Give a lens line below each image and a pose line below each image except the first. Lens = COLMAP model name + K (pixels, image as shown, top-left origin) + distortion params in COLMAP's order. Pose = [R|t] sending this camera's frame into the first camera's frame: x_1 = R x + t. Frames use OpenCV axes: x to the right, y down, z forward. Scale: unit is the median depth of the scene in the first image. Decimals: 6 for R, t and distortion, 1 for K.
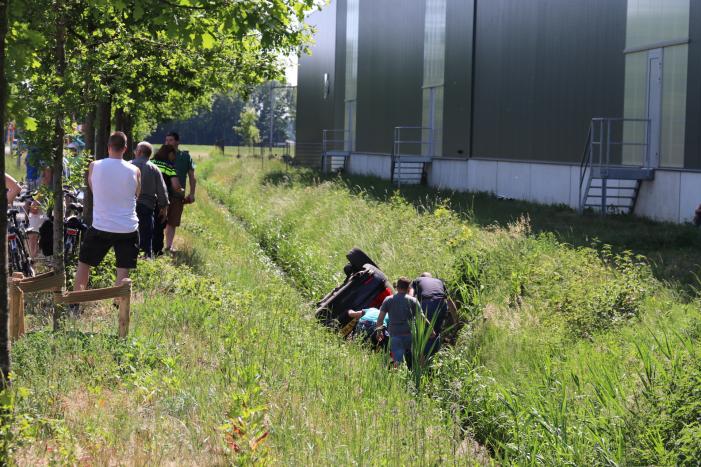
lens RADIAL K [[2861.3, 0, 350.5], [0, 2861.3, 233.5], [0, 0, 1]] dist [0.867721, 2.045609]
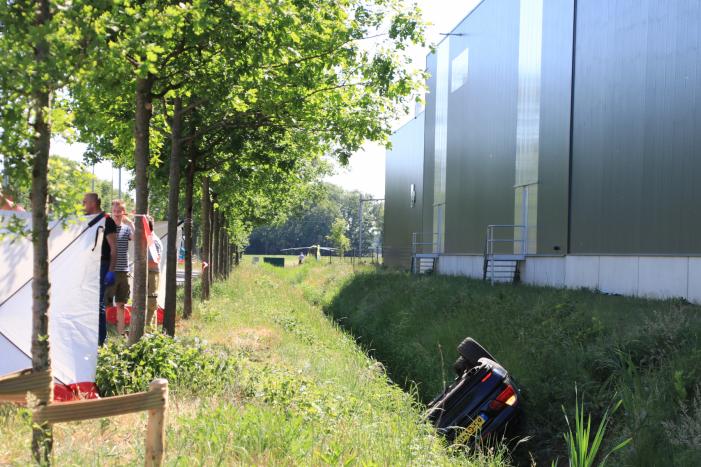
lens RADIAL K [[1810.9, 0, 350.5], [0, 1810.9, 233.5], [0, 0, 1]] dist [0.096627, 0.462747]
pose [[0.999690, -0.003248, -0.024668, -0.016755], [0.001693, 0.998025, -0.062797, 0.005393], [0.024824, 0.062735, 0.997721, 0.366764]]
